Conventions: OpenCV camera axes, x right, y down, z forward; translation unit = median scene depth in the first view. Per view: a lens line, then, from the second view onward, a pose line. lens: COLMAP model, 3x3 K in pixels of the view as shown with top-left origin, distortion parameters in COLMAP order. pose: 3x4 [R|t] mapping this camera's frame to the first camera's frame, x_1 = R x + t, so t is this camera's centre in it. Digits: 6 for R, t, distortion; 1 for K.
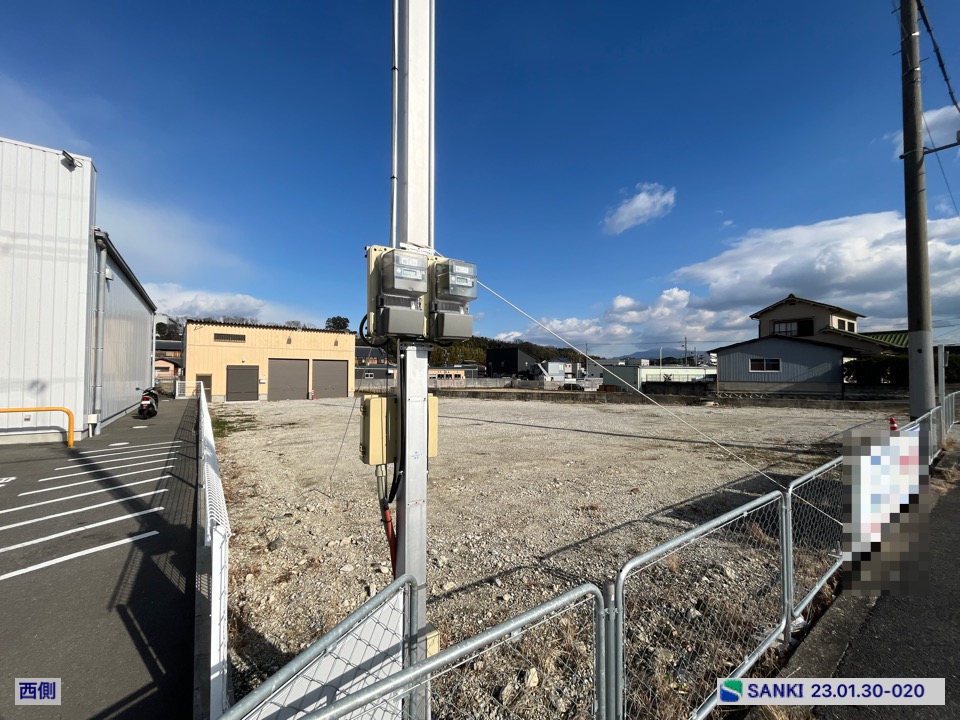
lens RADIAL K [[387.2, 0, 477.7], [0, 387.2, 363.5], [0, 0, 1]] dist [-0.003138, -0.000073]
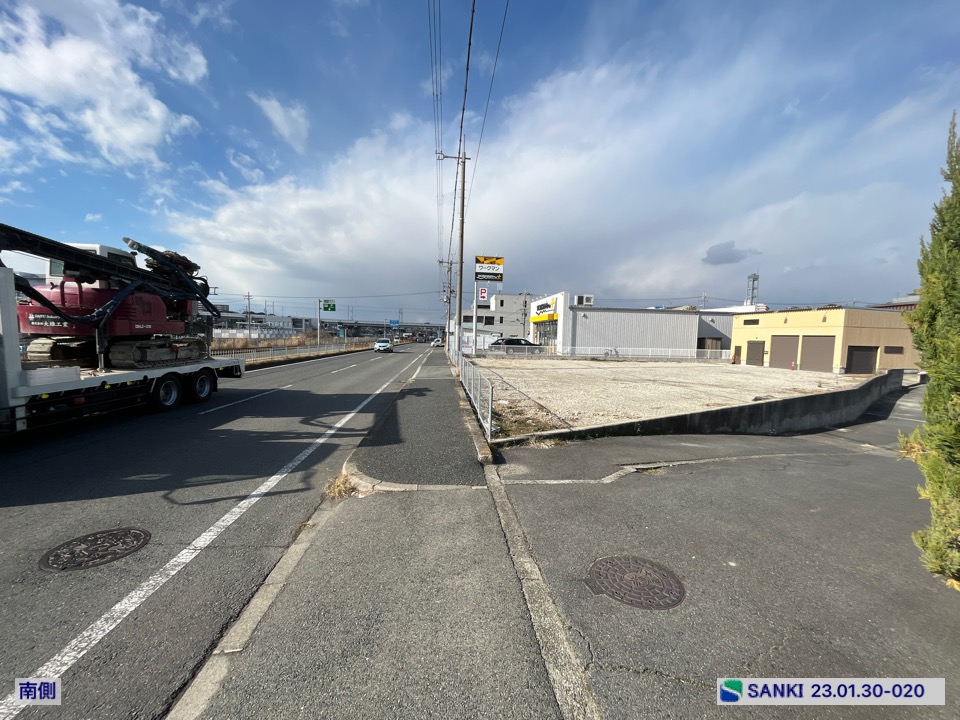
lens RADIAL K [[385.7, 0, 481.0], [0, 385.7, 363.8], [0, 0, 1]] dist [-0.002454, -0.000396]
pose [[-0.499381, 0.047313, -0.865090, 1.094588], [-0.004919, 0.998337, 0.057440, 0.012980], [0.866369, 0.032940, -0.498318, 0.799449]]
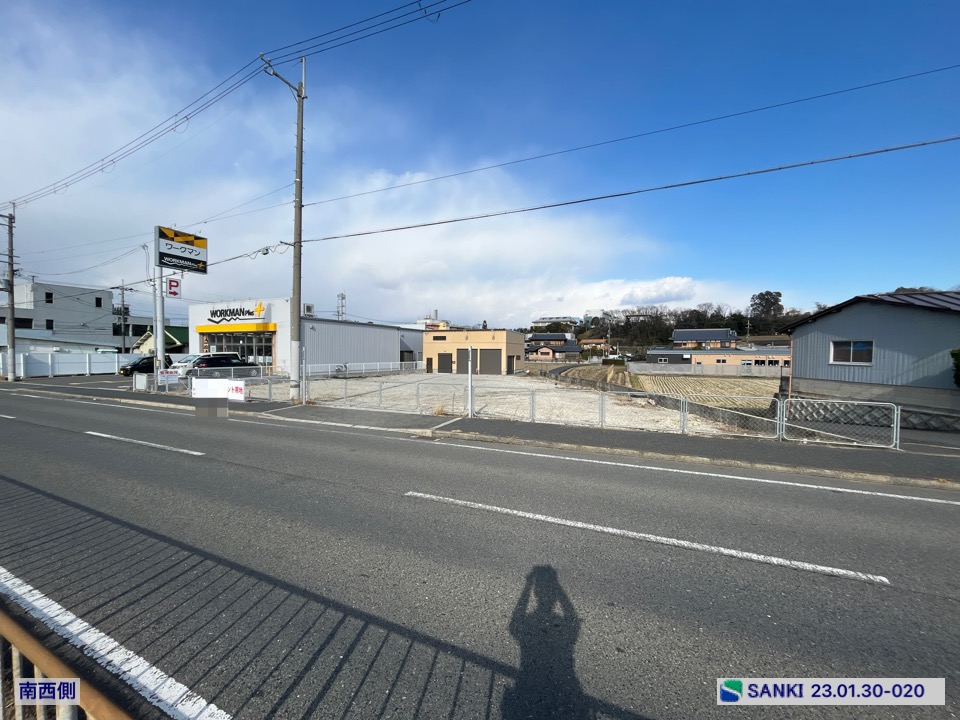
lens RADIAL K [[385.0, 0, 477.5], [0, 385.0, 363.7], [0, 0, 1]] dist [-0.003211, -0.000246]
pose [[0.481856, 0.024050, -0.875920, 0.986299], [0.014926, 0.999253, 0.035647, -0.007178], [0.876123, -0.030250, 0.481137, 0.263632]]
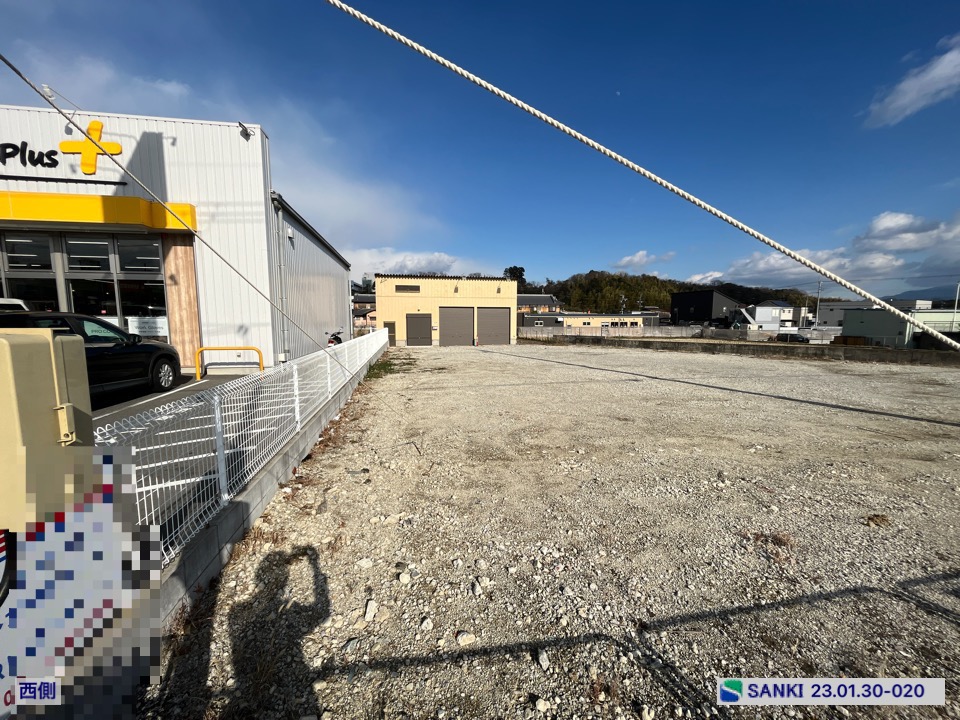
lens RADIAL K [[387.2, 0, 477.7], [0, 387.2, 363.5], [0, 0, 1]] dist [-0.003138, -0.000073]
pose [[0.903227, 0.043347, -0.426969, 0.024259], [0.013745, 0.991454, 0.129731, 0.004890], [0.428943, -0.123046, 0.894912, 0.061067]]
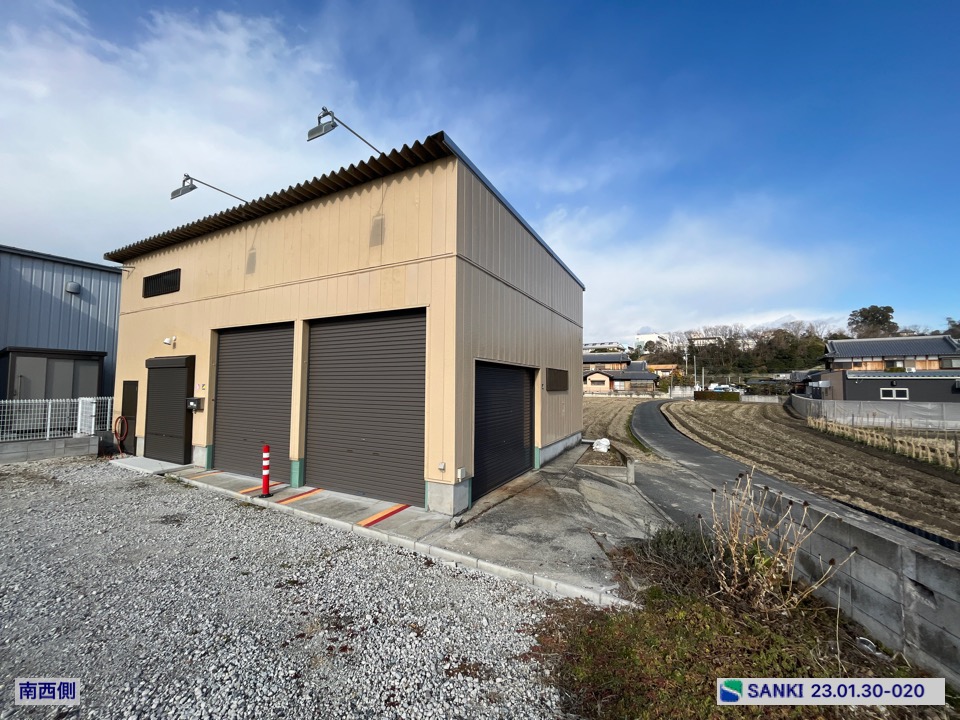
lens RADIAL K [[387.2, 0, 477.7], [0, 387.2, 363.5], [0, 0, 1]] dist [-0.003138, -0.000073]
pose [[0.395819, -0.051711, -0.916872, -0.176125], [0.016018, 0.998650, -0.049408, 0.031425], [0.918189, 0.004870, 0.396113, 1.071931]]
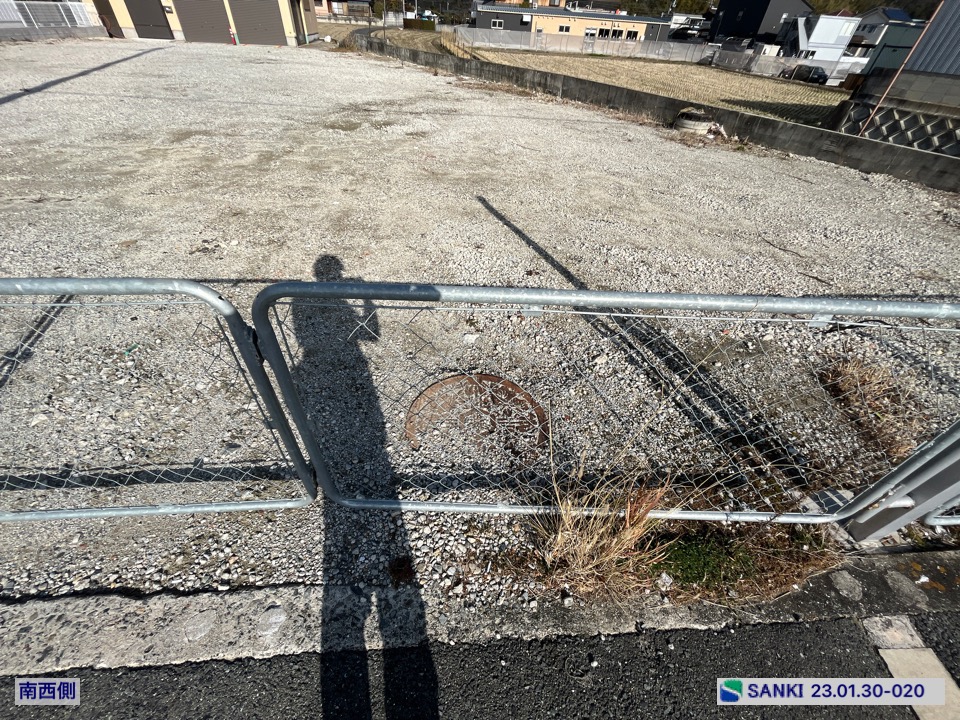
lens RADIAL K [[388.8, 0, 475.1], [0, 388.8, 360.8], [0, 0, 1]] dist [-0.002888, -0.000396]
pose [[0.844530, 0.384294, -0.372945, 0.553886], [-0.036671, 0.736298, 0.675663, 0.016814], [0.534251, -0.556941, 0.635918, 0.419649]]
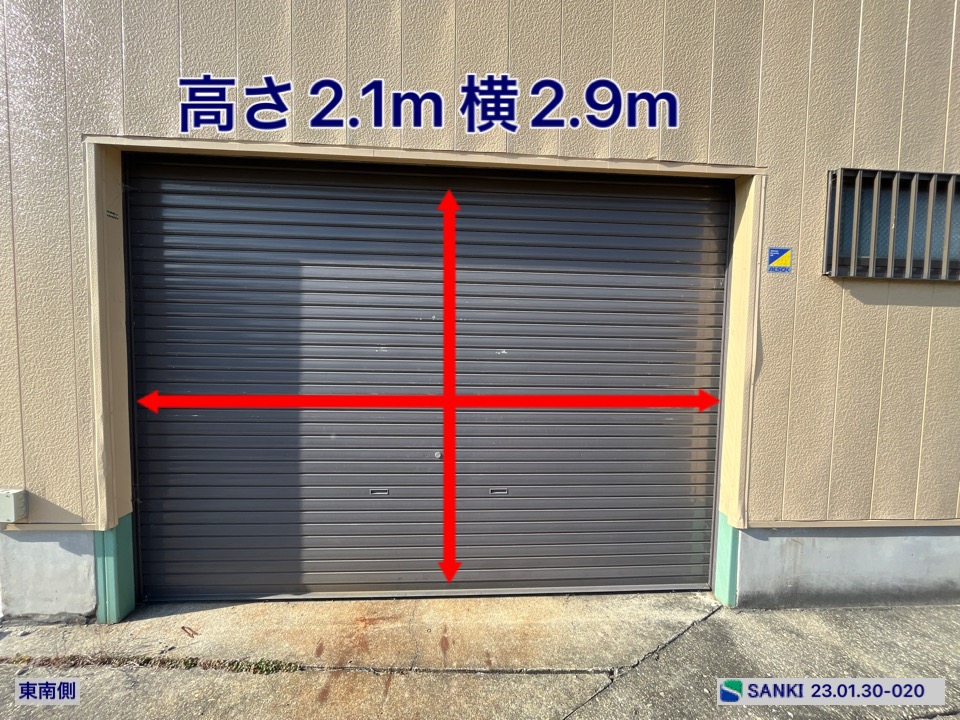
lens RADIAL K [[385.7, 0, 481.0], [0, 385.7, 363.8], [0, 0, 1]] dist [-0.002454, -0.000396]
pose [[-0.581274, 0.025670, -0.813303, -0.361253], [-0.000284, 0.999496, 0.031750, 0.052556], [0.813708, 0.018687, -0.580974, 1.245220]]
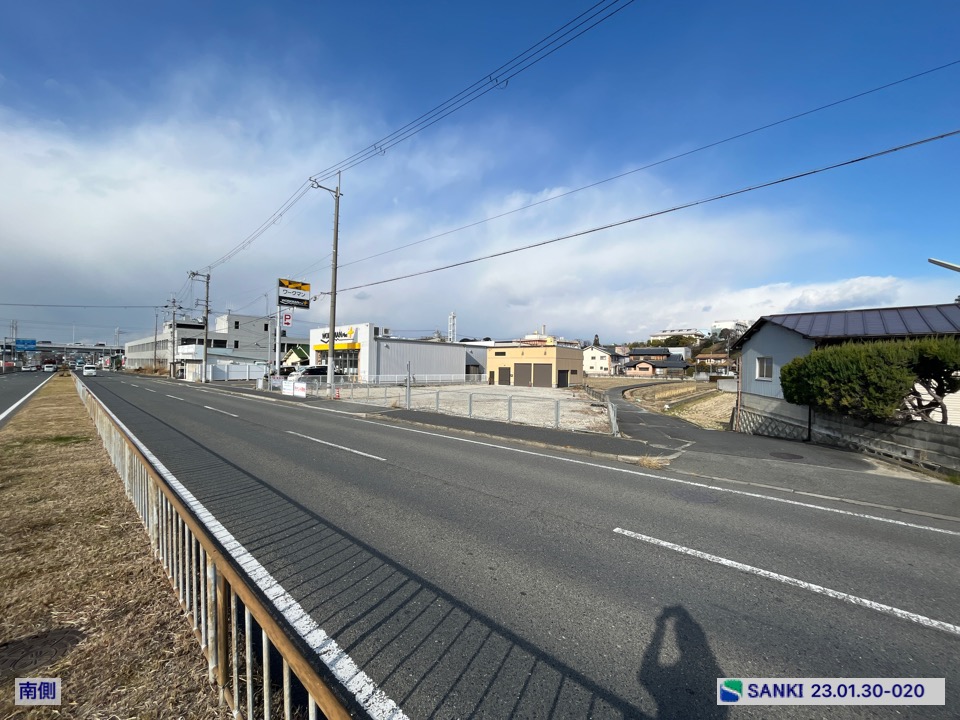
lens RADIAL K [[384.1, 0, 478.4], [0, 384.1, 364.2], [0, 0, 1]] dist [0.000038, 0.000036]
pose [[0.198505, -0.005867, -0.980082, 1.258002], [0.007629, 0.999961, -0.004440, -0.002353], [0.980070, -0.006596, 0.198542, 0.457589]]
